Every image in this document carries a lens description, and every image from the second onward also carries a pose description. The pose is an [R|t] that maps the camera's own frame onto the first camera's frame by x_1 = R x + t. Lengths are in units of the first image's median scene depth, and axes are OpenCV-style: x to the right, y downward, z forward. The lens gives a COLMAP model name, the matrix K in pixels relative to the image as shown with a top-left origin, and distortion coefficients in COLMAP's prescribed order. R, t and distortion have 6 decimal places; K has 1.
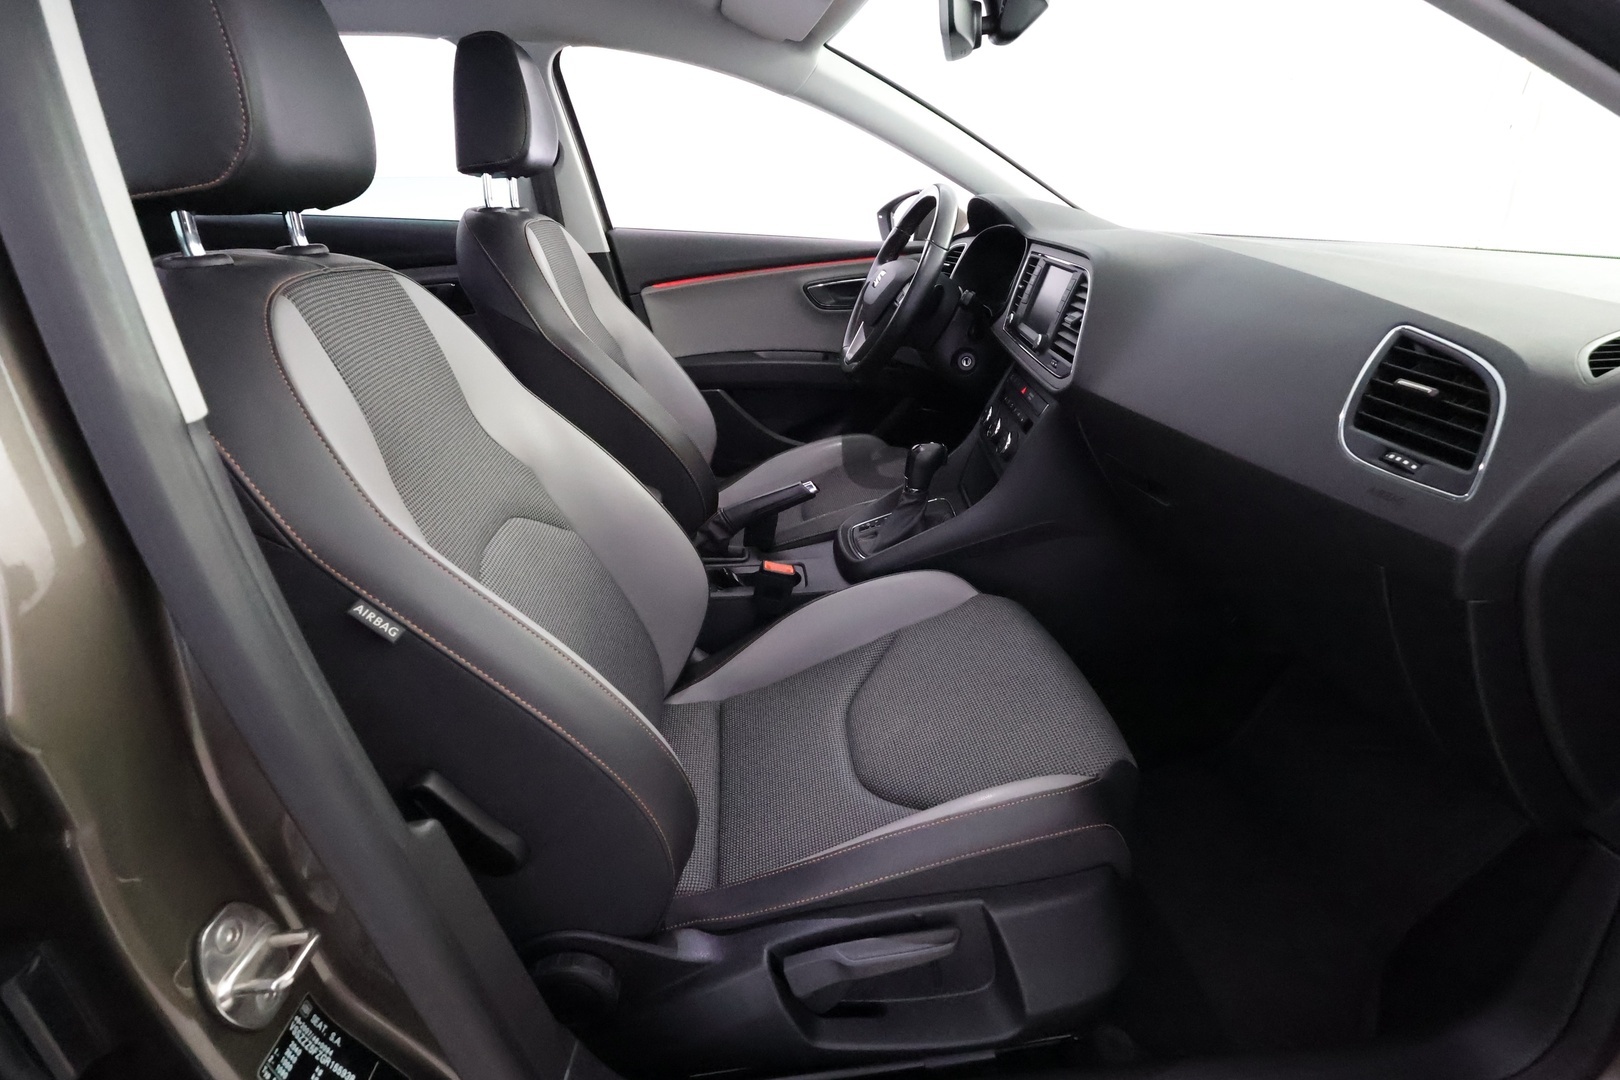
lens RADIAL K [[755.6, 0, 810.0], [0, 755.6, 540.0], [0, 0, 1]] dist [0.000548, 0.001059]
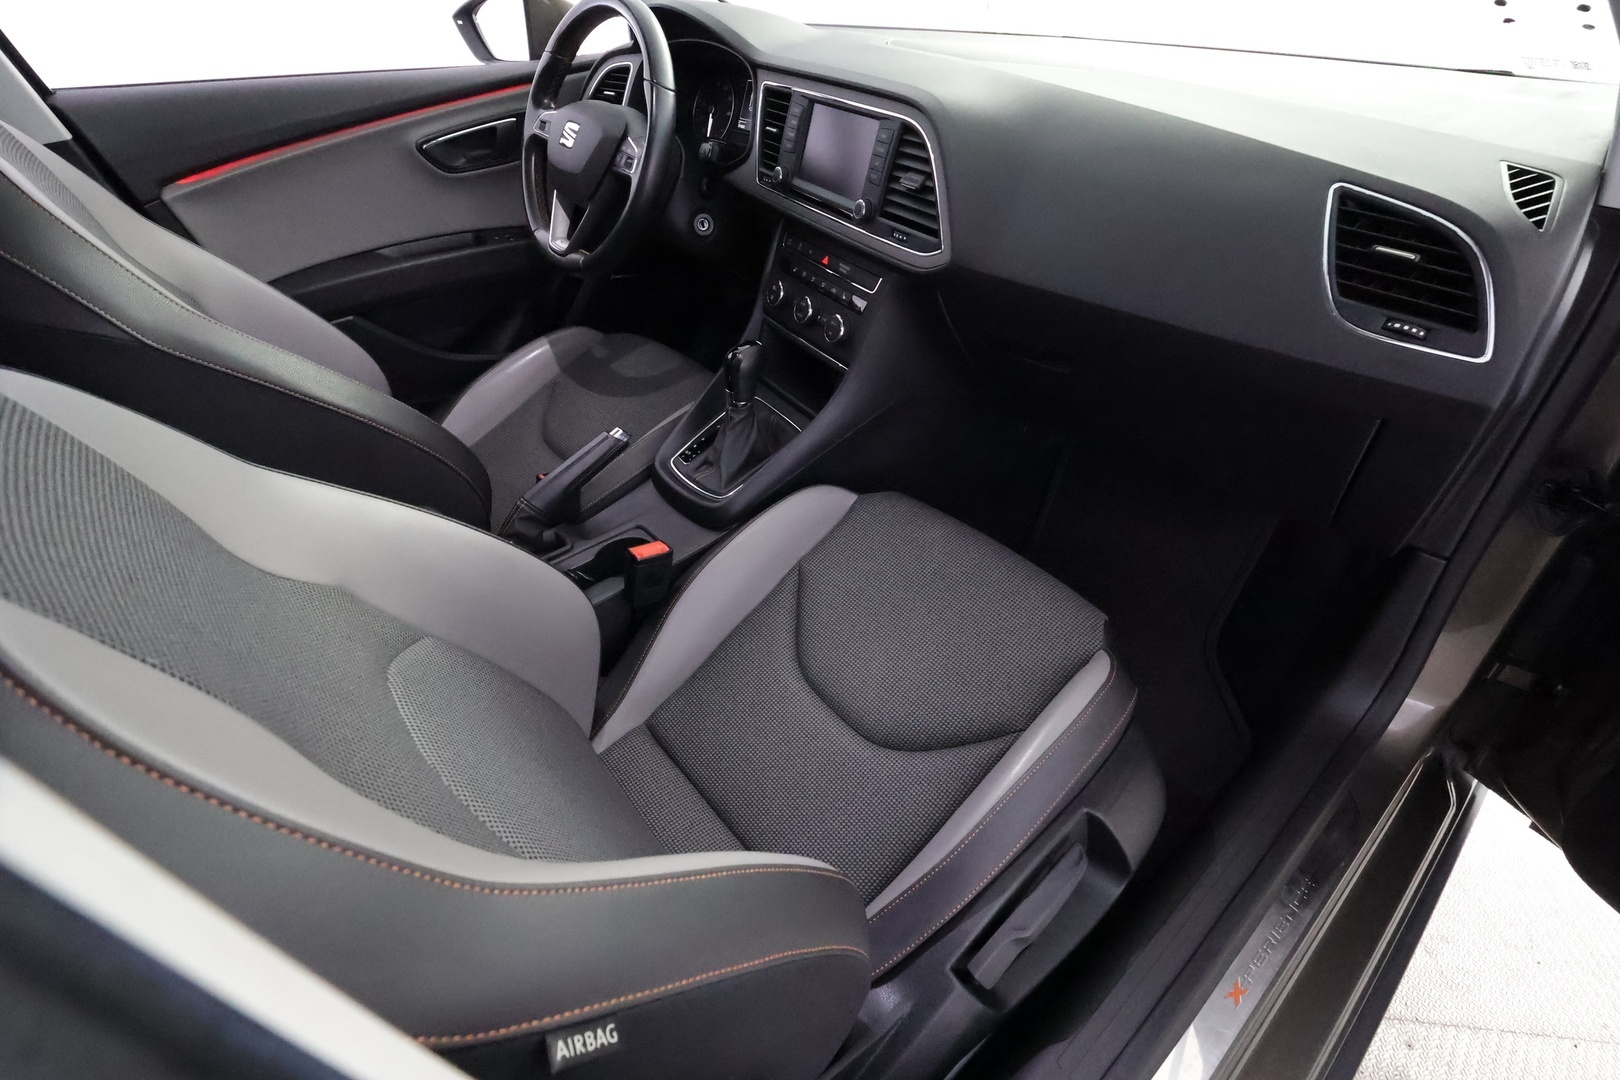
lens RADIAL K [[755.6, 0, 810.0], [0, 755.6, 540.0], [0, 0, 1]] dist [0.000548, 0.001059]
pose [[0.821766, -0.377018, 0.427268, -0.255320], [0.260093, 0.915331, 0.307443, -0.188531], [-0.507003, -0.141517, 0.850248, 0.221330]]
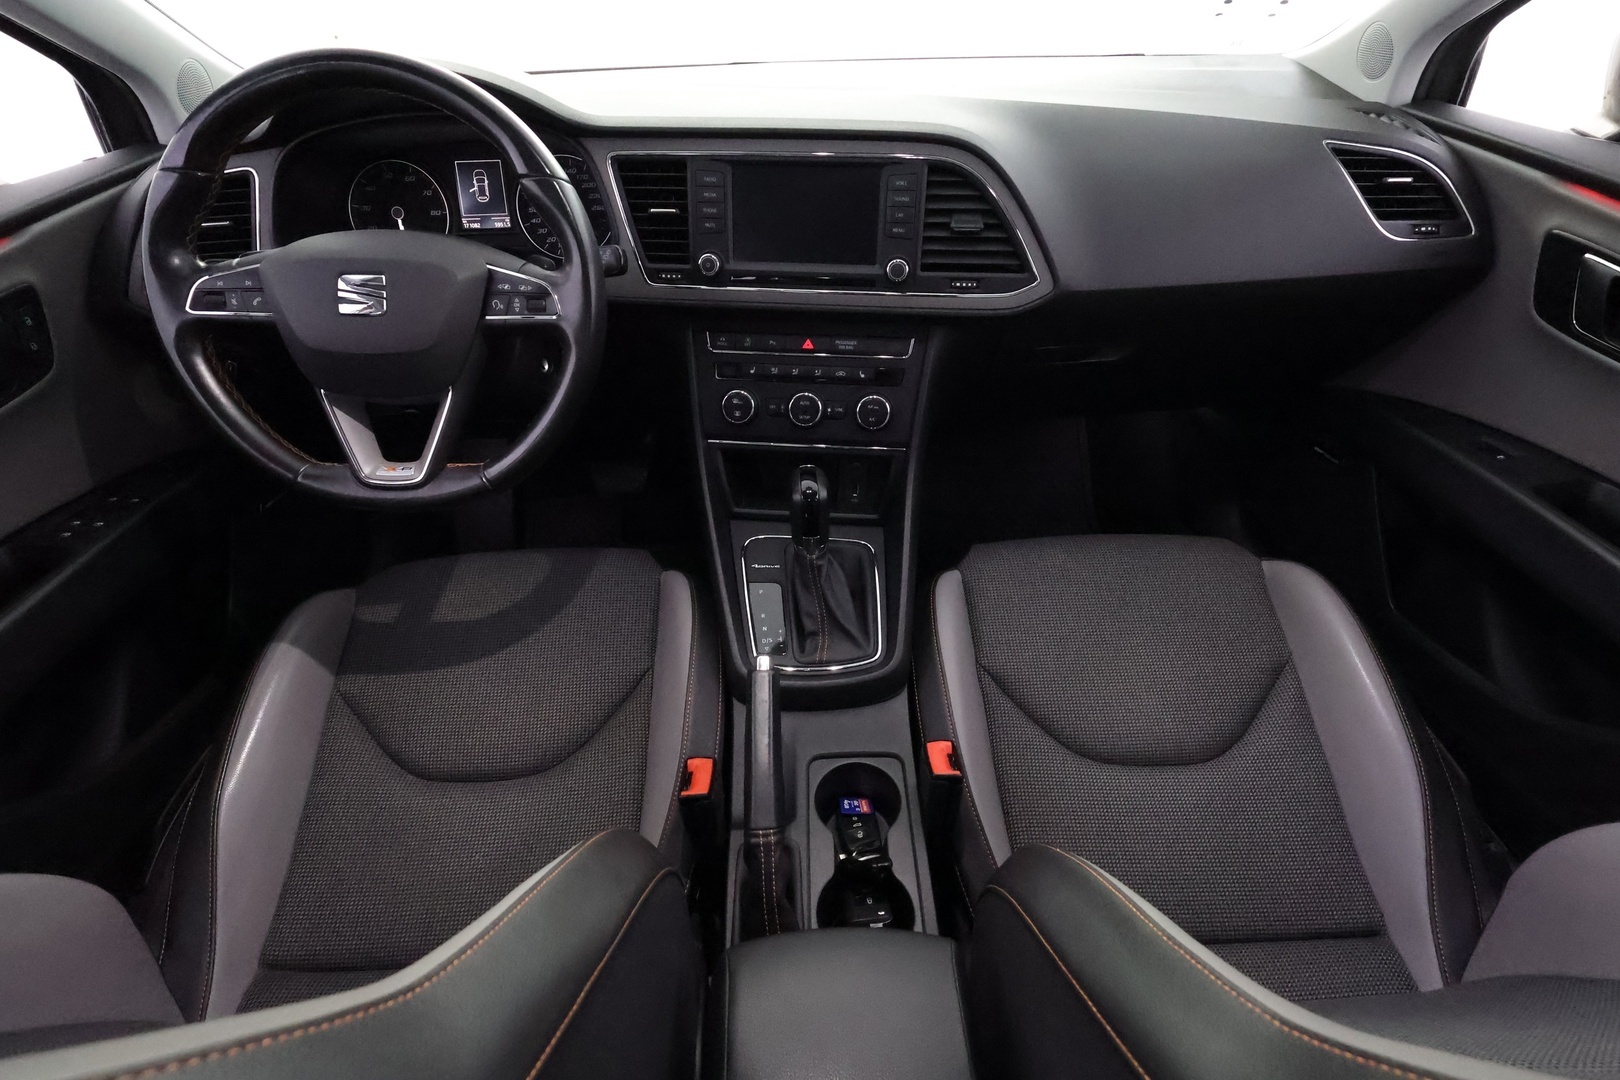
lens RADIAL K [[750.4, 0, 810.0], [0, 750.4, 540.0], [0, 0, 1]] dist [0.002465, 0.000538]
pose [[0.069770, -0.593145, 0.802067, -0.448460], [0.425945, 0.744761, 0.513714, -0.465796], [-0.902055, 0.305794, 0.304609, 0.902809]]
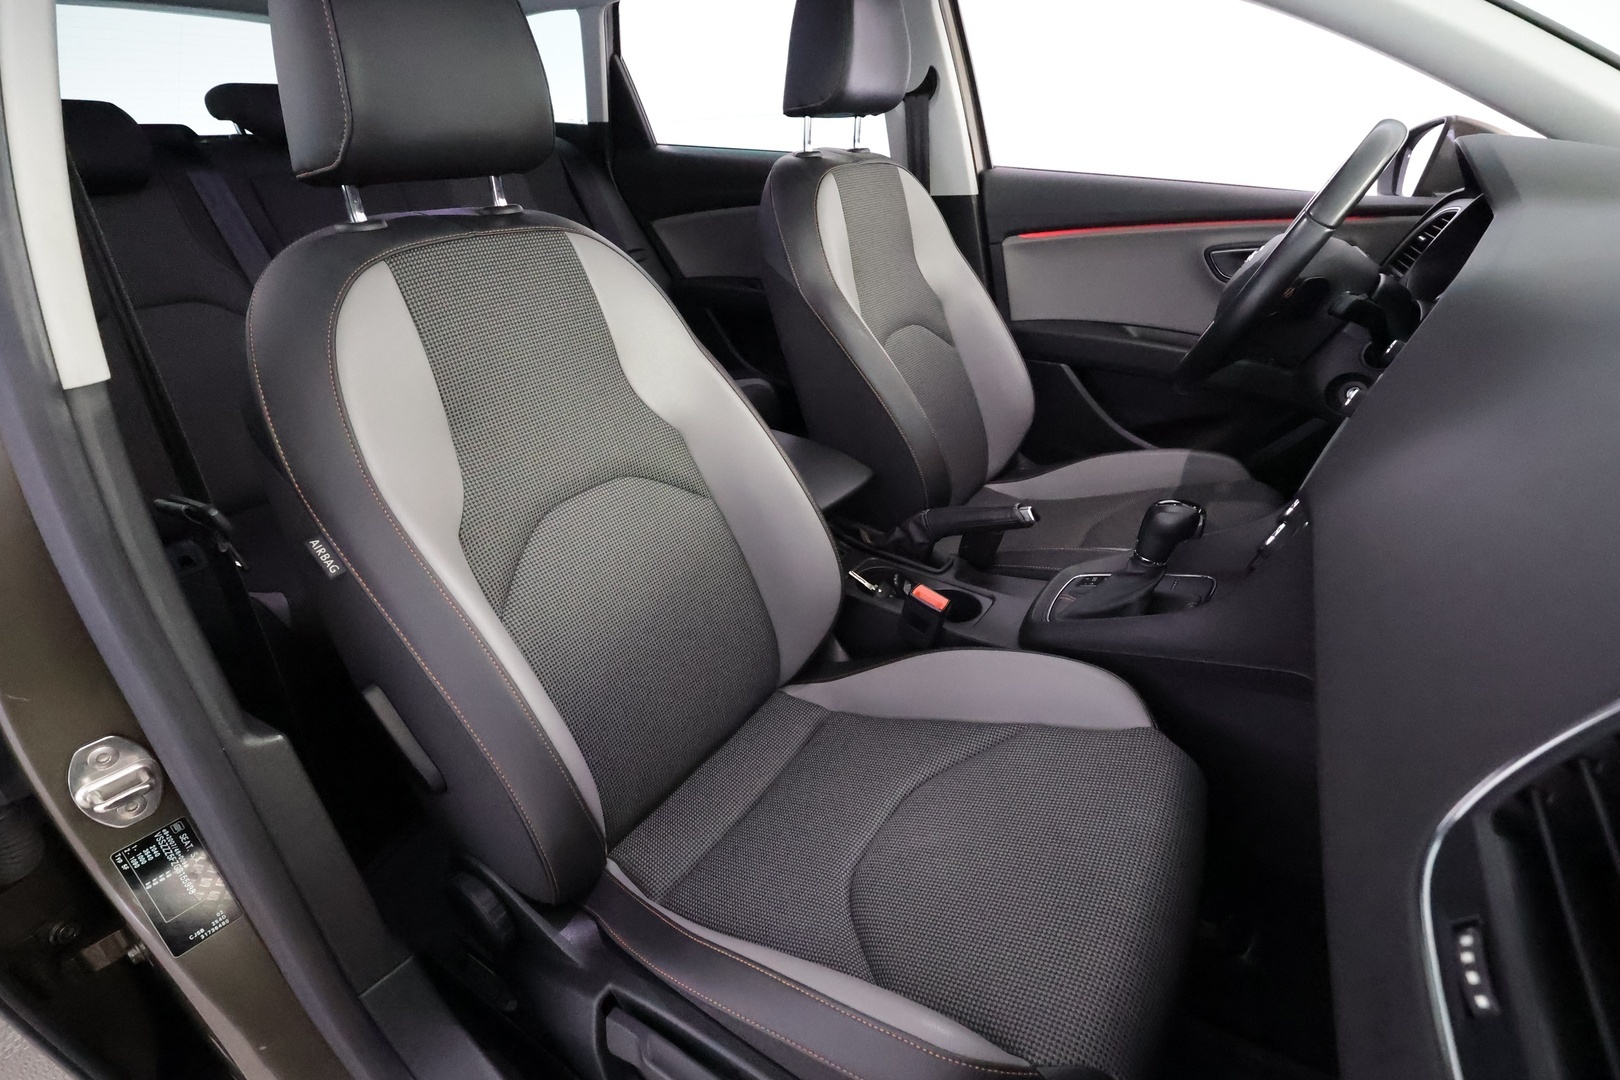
lens RADIAL K [[755.6, 0, 810.0], [0, 755.6, 540.0], [0, 0, 1]] dist [0.000548, 0.001059]
pose [[0.778697, 0.296142, -0.553111, 0.320795], [-0.241491, 0.955144, 0.171412, -0.146390], [0.579063, 0.000093, 0.815283, 0.228440]]
